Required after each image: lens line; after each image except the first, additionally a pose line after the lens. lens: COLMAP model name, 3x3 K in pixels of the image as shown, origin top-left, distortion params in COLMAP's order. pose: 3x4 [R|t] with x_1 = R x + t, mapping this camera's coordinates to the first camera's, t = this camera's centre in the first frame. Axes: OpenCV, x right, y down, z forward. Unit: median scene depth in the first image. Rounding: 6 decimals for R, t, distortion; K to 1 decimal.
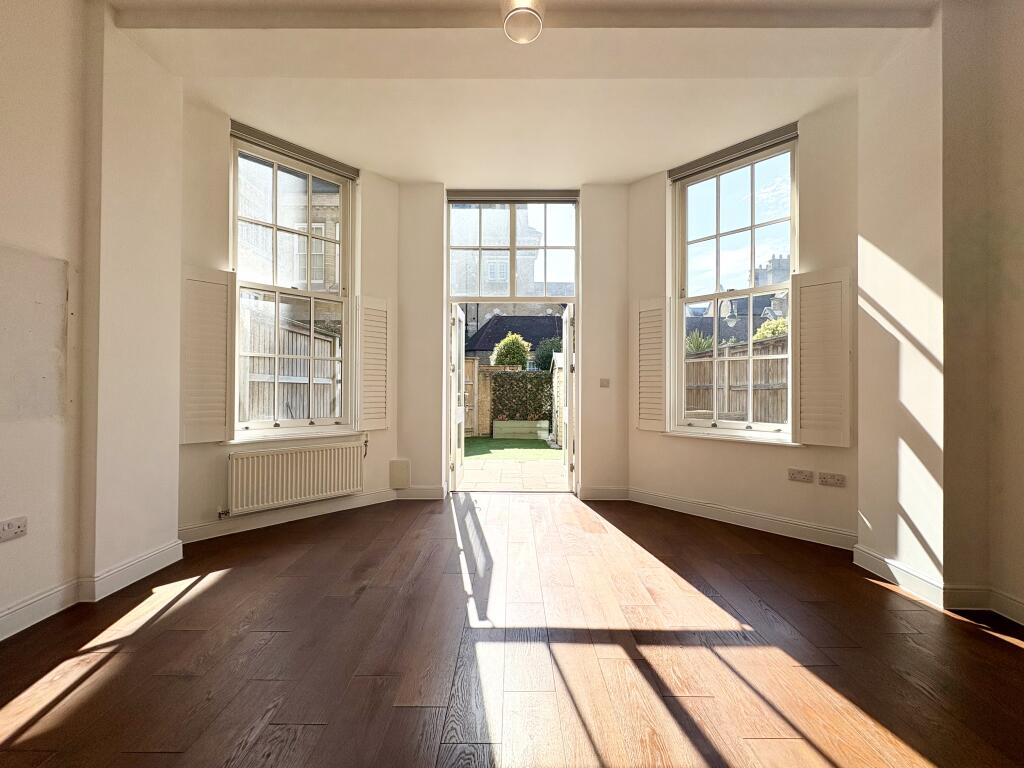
lens RADIAL K [[408.4, 0, 512.2], [0, 408.4, 385.9], [0, 0, 1]] dist [-0.001040, 0.000231]
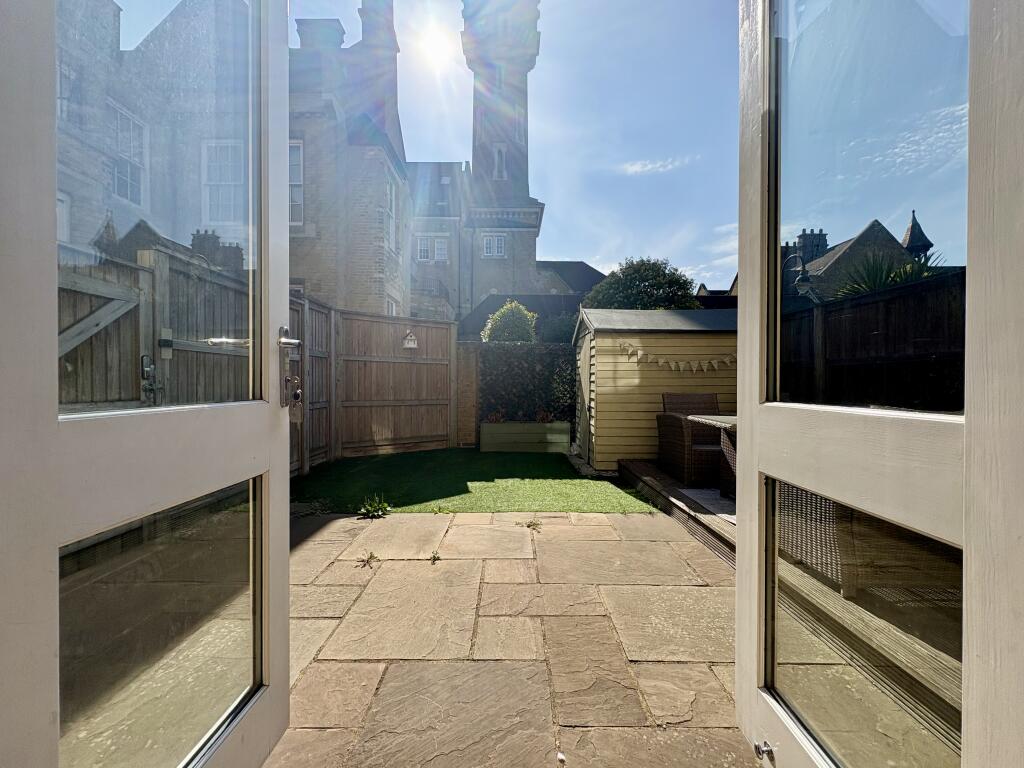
lens RADIAL K [[408.4, 0, 512.2], [0, 408.4, 385.9], [0, 0, 1]] dist [-0.001040, 0.000231]
pose [[0.999996, -0.001104, 0.002733, -0.000446], [0.001058, 0.999860, 0.016689, 0.013640], [-0.002751, -0.016686, 0.999857, 0.269546]]
